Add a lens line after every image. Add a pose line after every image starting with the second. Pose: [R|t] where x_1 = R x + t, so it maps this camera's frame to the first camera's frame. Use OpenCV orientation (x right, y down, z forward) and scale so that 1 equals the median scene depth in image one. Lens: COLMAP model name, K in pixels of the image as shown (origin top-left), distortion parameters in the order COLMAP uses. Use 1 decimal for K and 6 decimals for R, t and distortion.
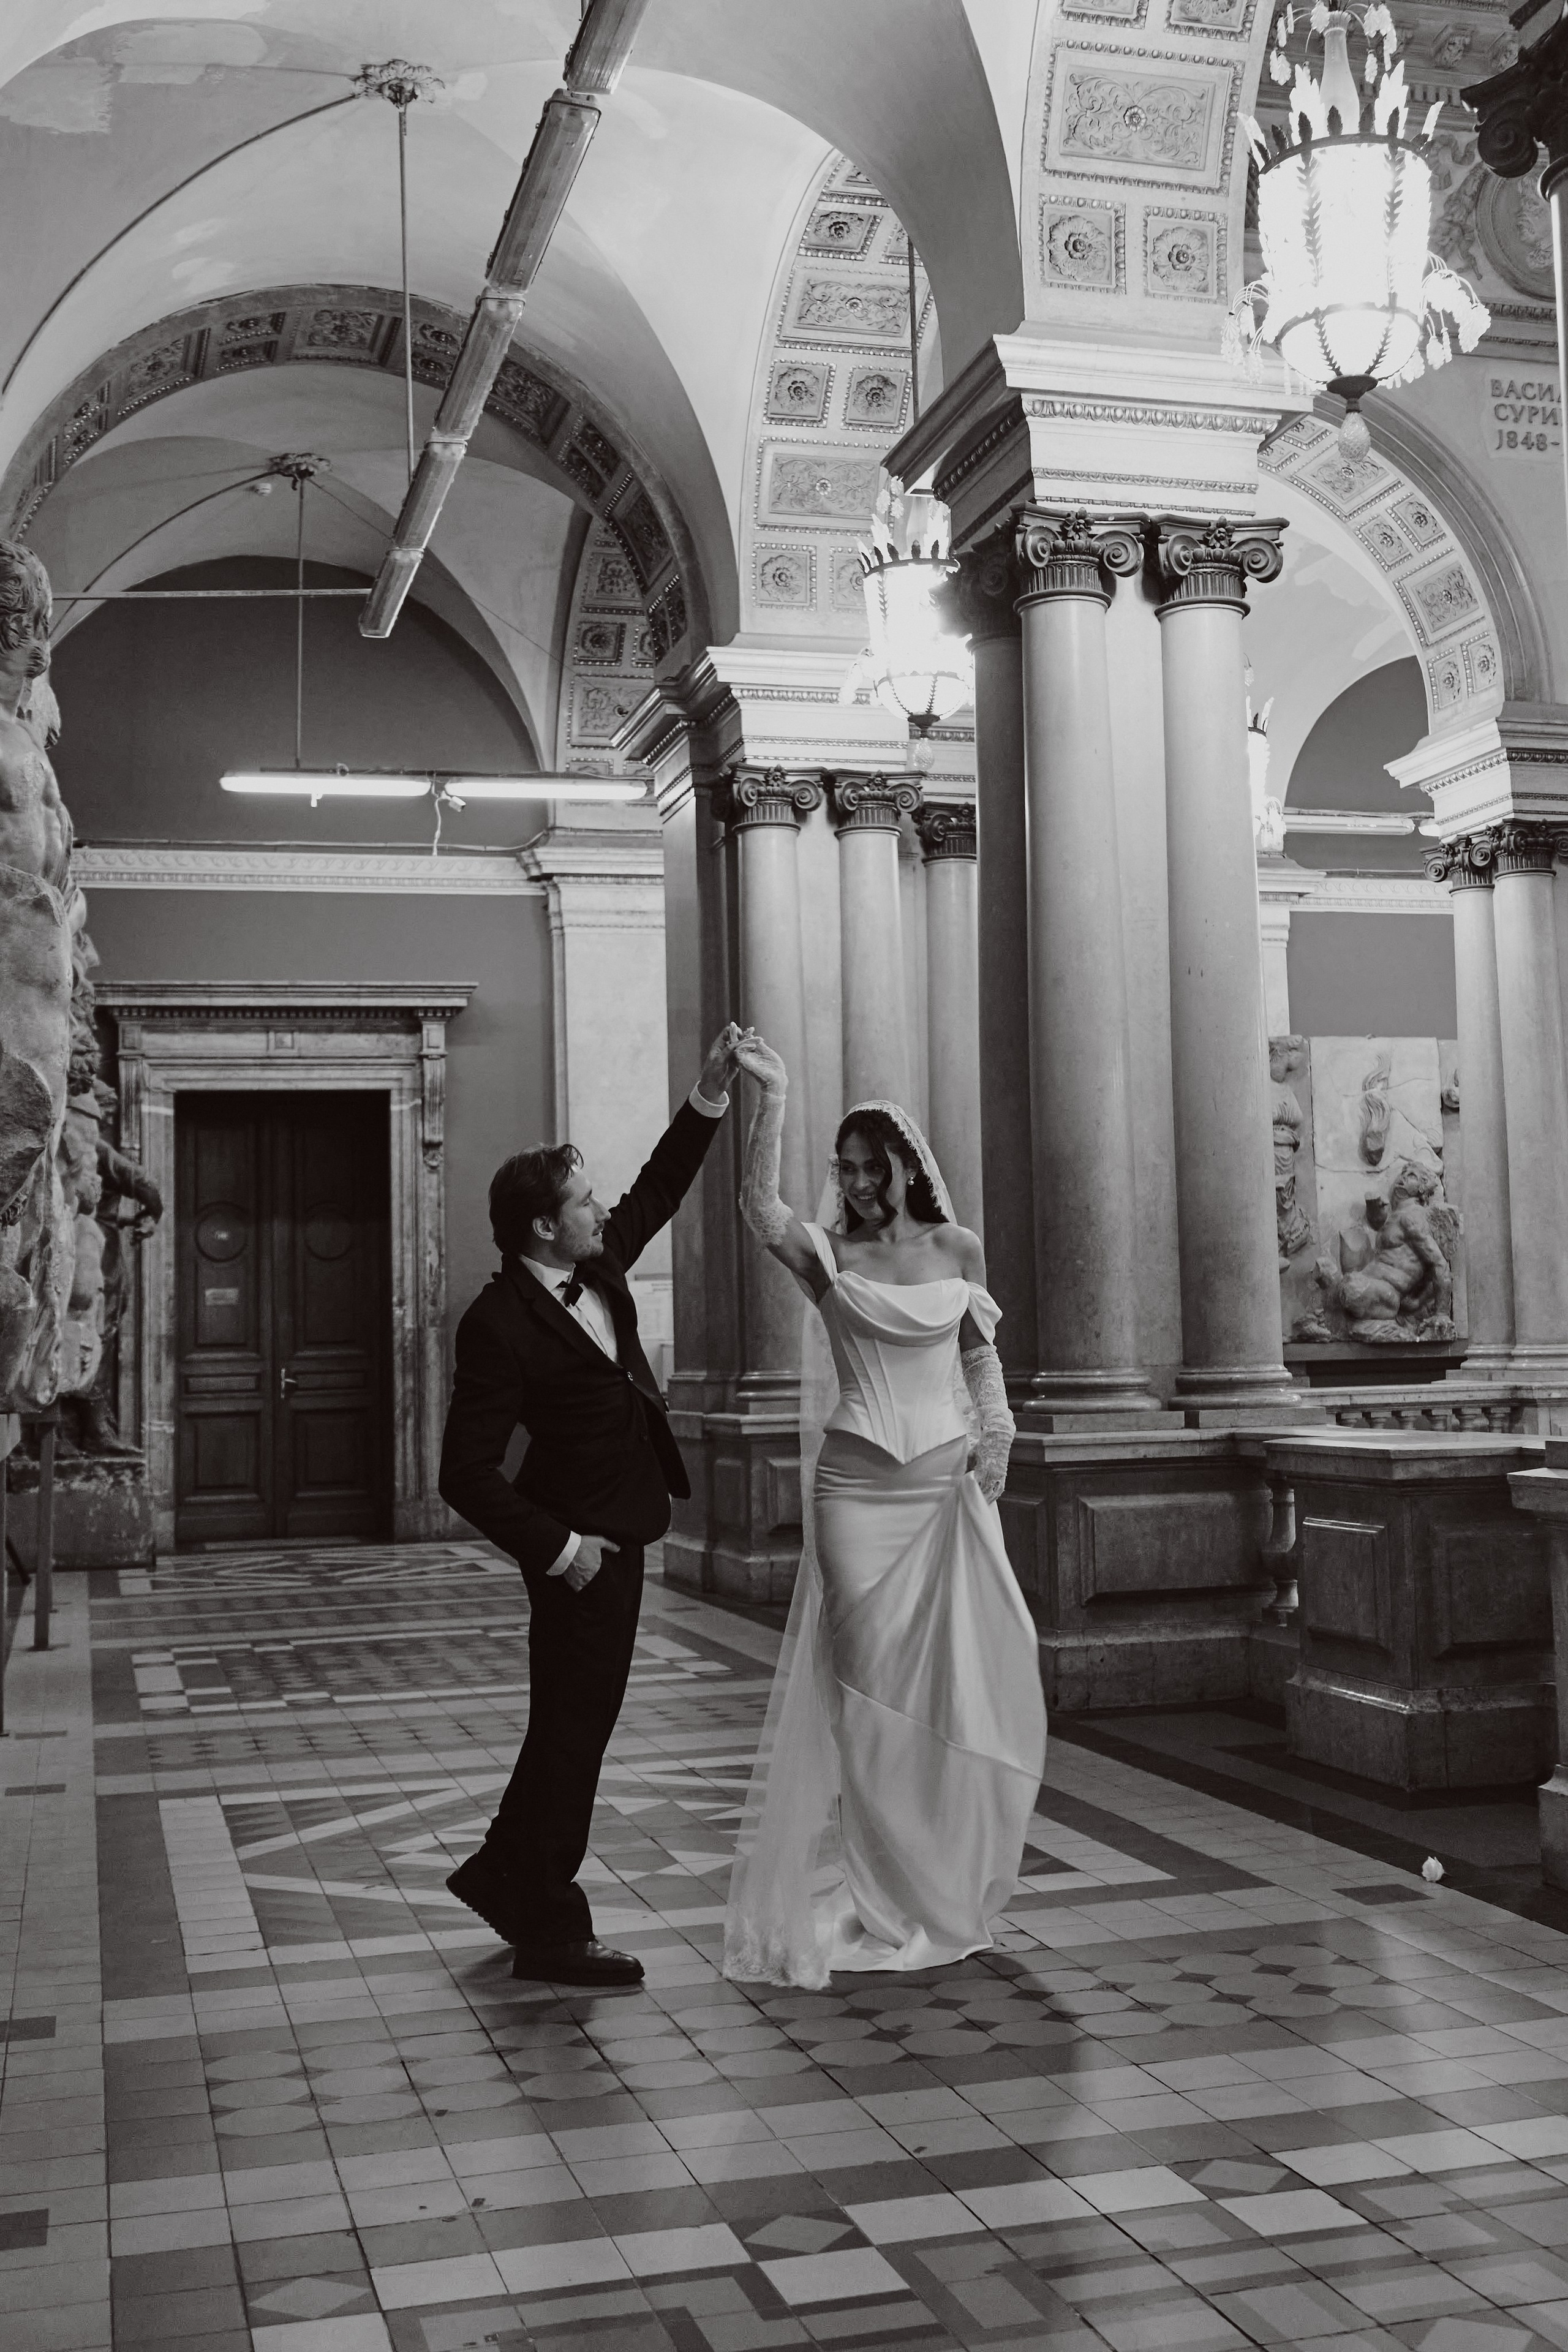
lens RADIAL K [[2444.3, 0, 786.4], [0, 2444.3, 1107.7], [0, 0, 1]] dist [-0.017546, 0.041550]
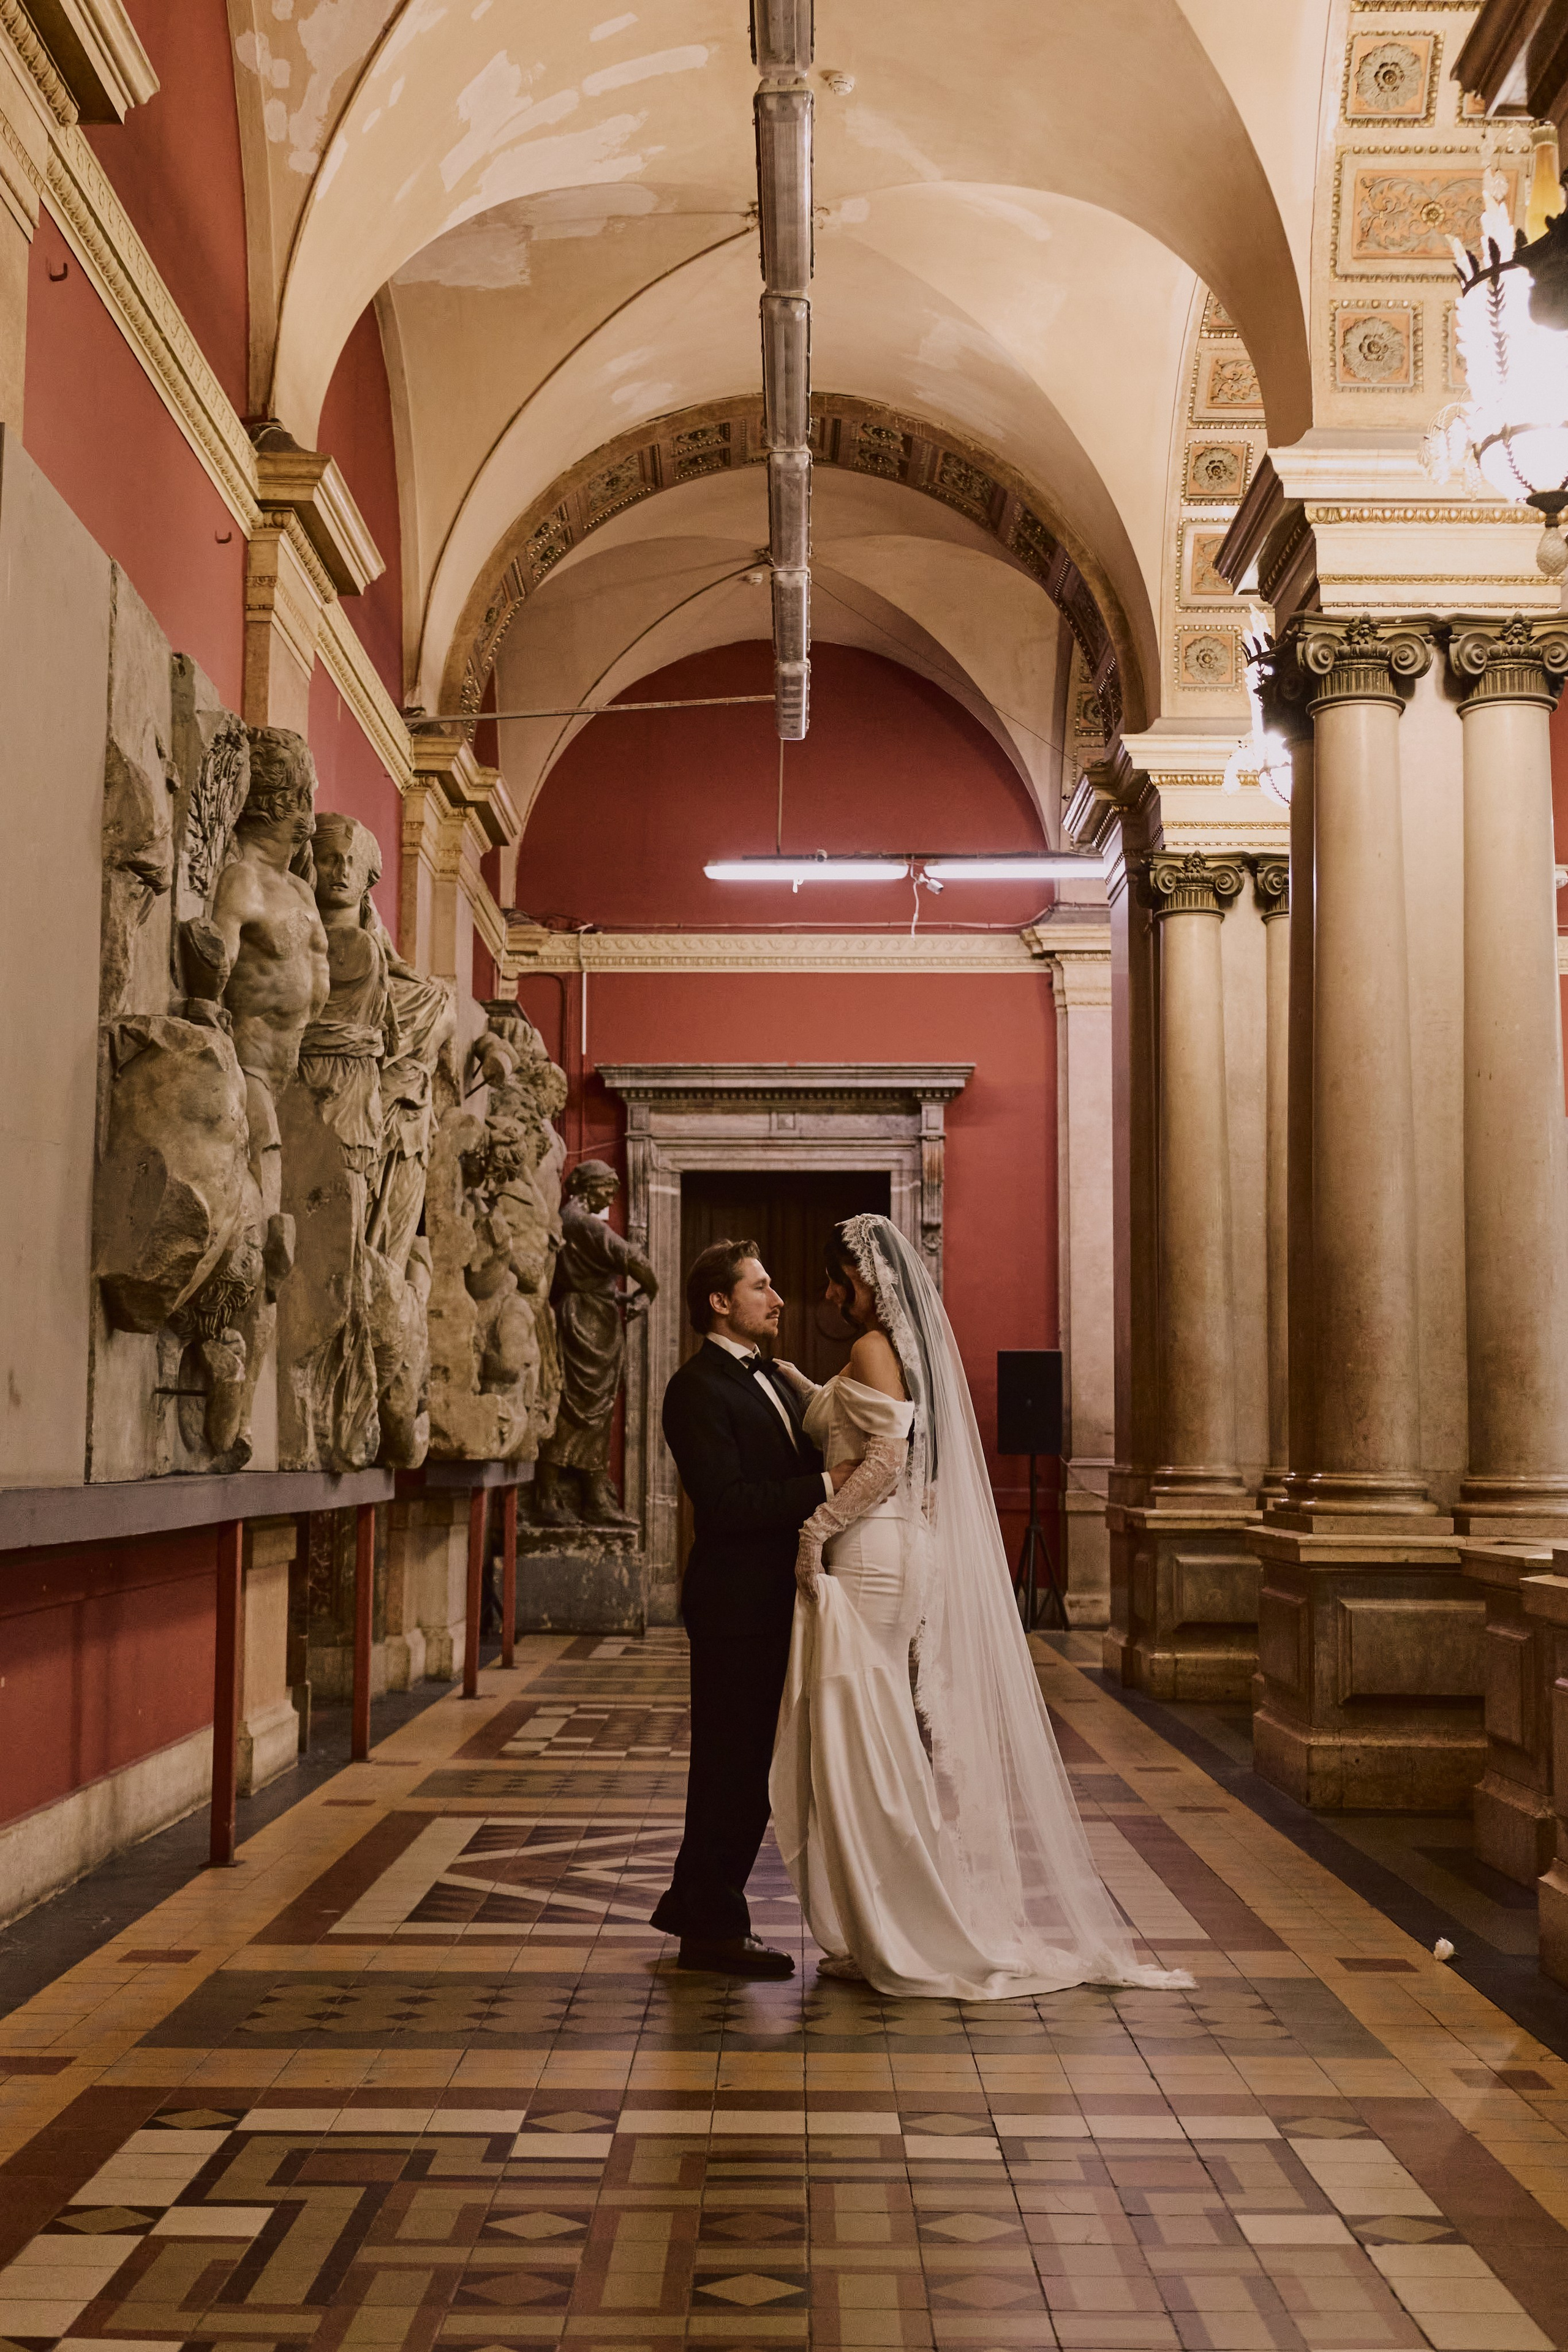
lens RADIAL K [[2715.4, 0, 784.0], [0, 2715.4, 1176.0], [0, 0, 1]] dist [-0.012207, 0.045578]
pose [[0.958755, 0.007856, -0.284126, 0.149862], [-0.007252, 0.999969, 0.003179, -0.011641], [0.284142, -0.000988, 0.958782, -0.096595]]
